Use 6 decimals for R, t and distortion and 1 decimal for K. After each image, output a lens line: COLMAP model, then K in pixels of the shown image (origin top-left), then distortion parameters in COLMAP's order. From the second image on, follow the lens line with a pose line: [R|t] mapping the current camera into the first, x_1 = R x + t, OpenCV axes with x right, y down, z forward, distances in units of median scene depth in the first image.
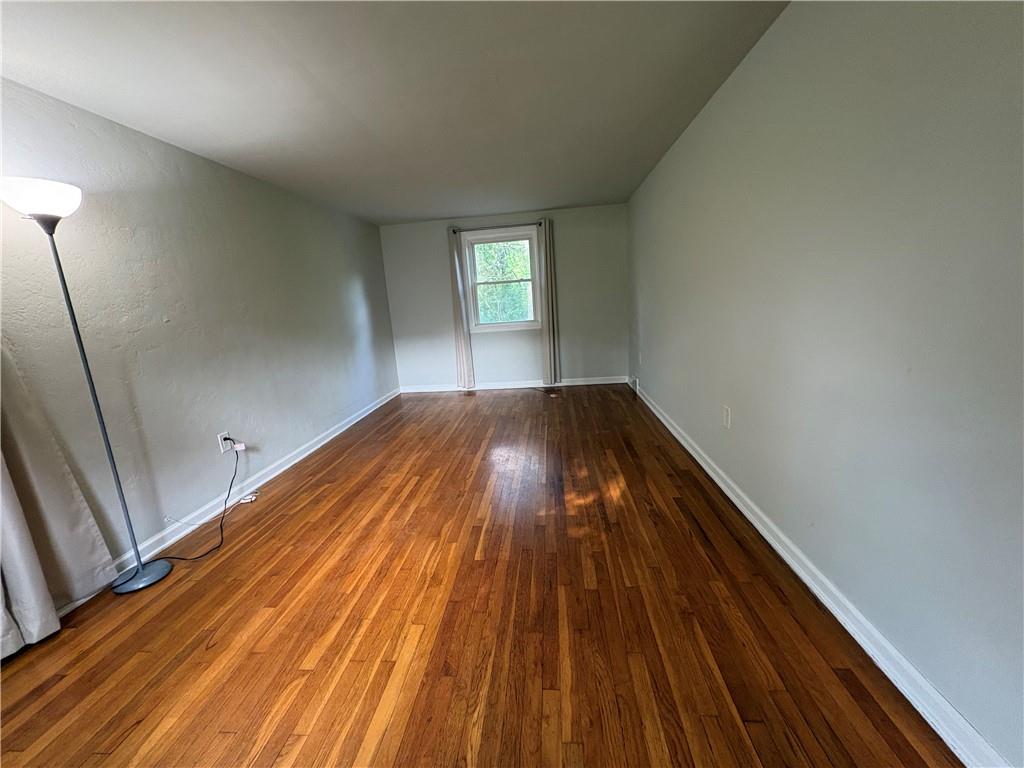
lens RADIAL K [[407.5, 0, 511.8], [0, 407.5, 382.4], [0, 0, 1]] dist [0.000286, 0.000516]
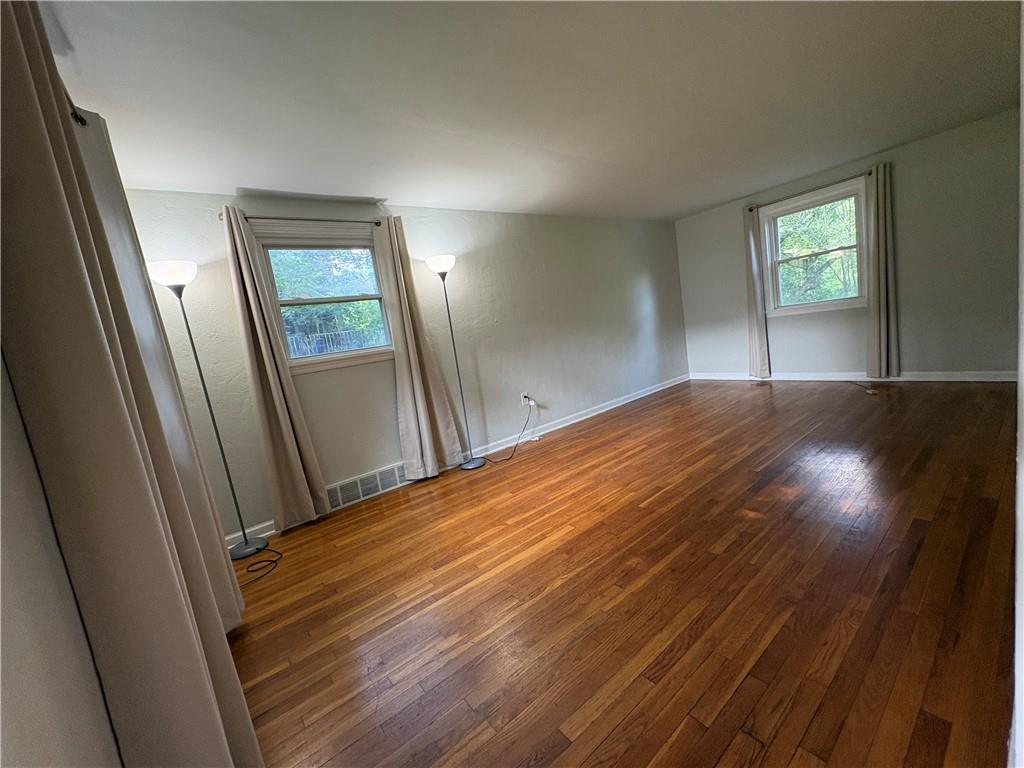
lens RADIAL K [[407.5, 0, 513.9], [0, 407.5, 385.3], [0, 0, 1]] dist [0.000286, 0.000516]
pose [[0.682704, 0.065072, -0.727791, 0.426956], [-0.044271, 0.997880, 0.047693, 0.027798], [0.729352, -0.000340, 0.684138, -0.085429]]
